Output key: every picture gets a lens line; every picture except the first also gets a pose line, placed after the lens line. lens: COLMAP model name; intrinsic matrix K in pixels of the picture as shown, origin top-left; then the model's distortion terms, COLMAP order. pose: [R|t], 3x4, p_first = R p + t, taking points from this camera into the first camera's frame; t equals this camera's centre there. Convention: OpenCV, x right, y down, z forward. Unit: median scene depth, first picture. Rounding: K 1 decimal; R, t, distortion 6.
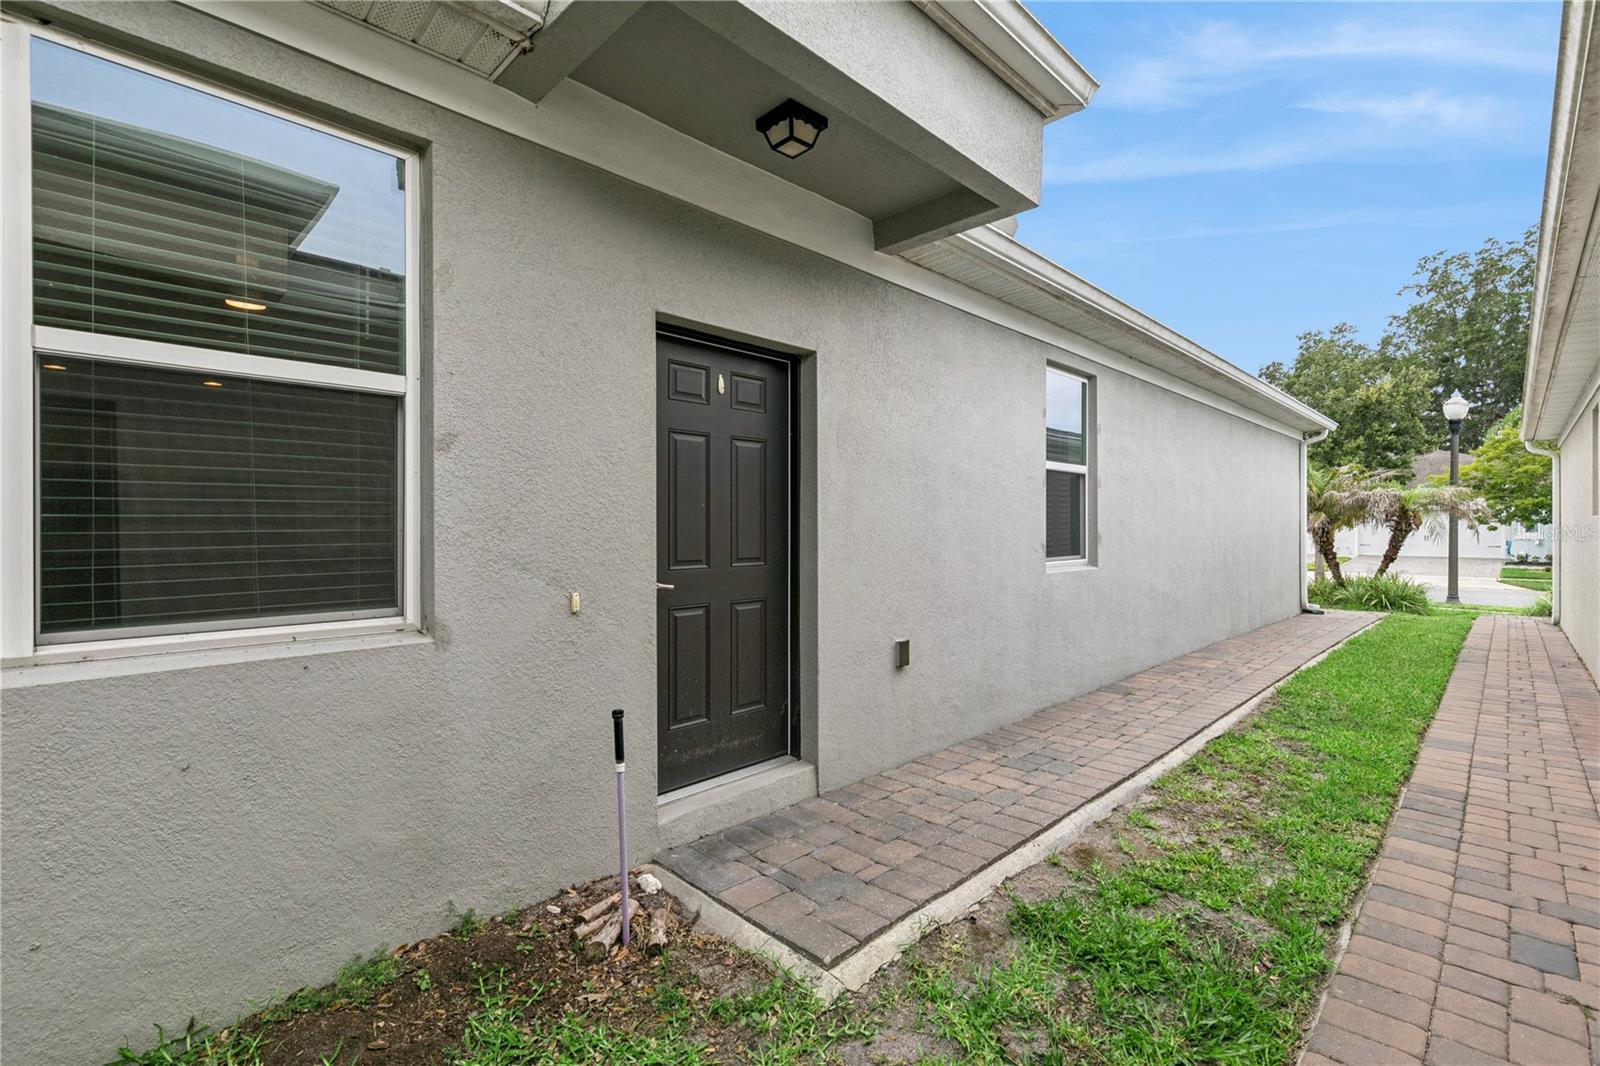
lens RADIAL K [[717.4, 0, 798.8], [0, 717.4, 537.9], [0, 0, 1]] dist [0.003784, 0.000286]
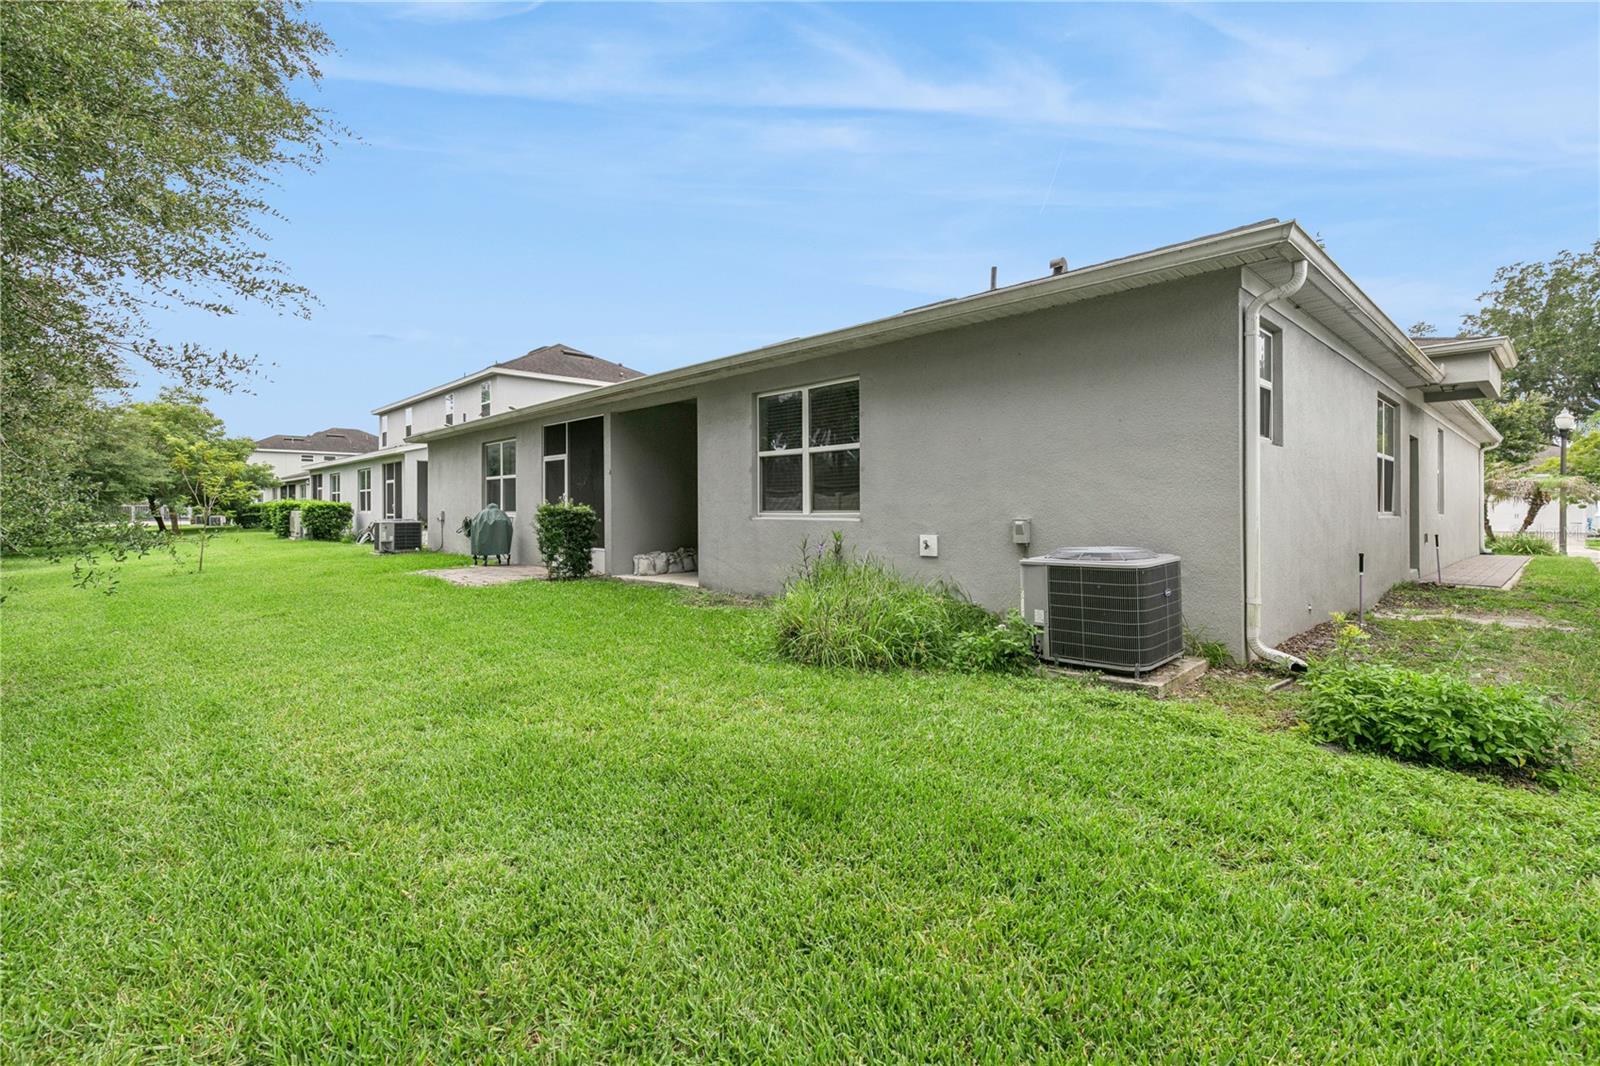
lens RADIAL K [[717.4, 0, 805.5], [0, 717.4, 515.8], [0, 0, 1]] dist [0.003784, 0.000286]
pose [[0.999412, 0.003415, -0.034131, -0.495997], [-0.003643, 0.999971, -0.006613, 0.021823], [0.034107, 0.006734, 0.999395, -0.438218]]
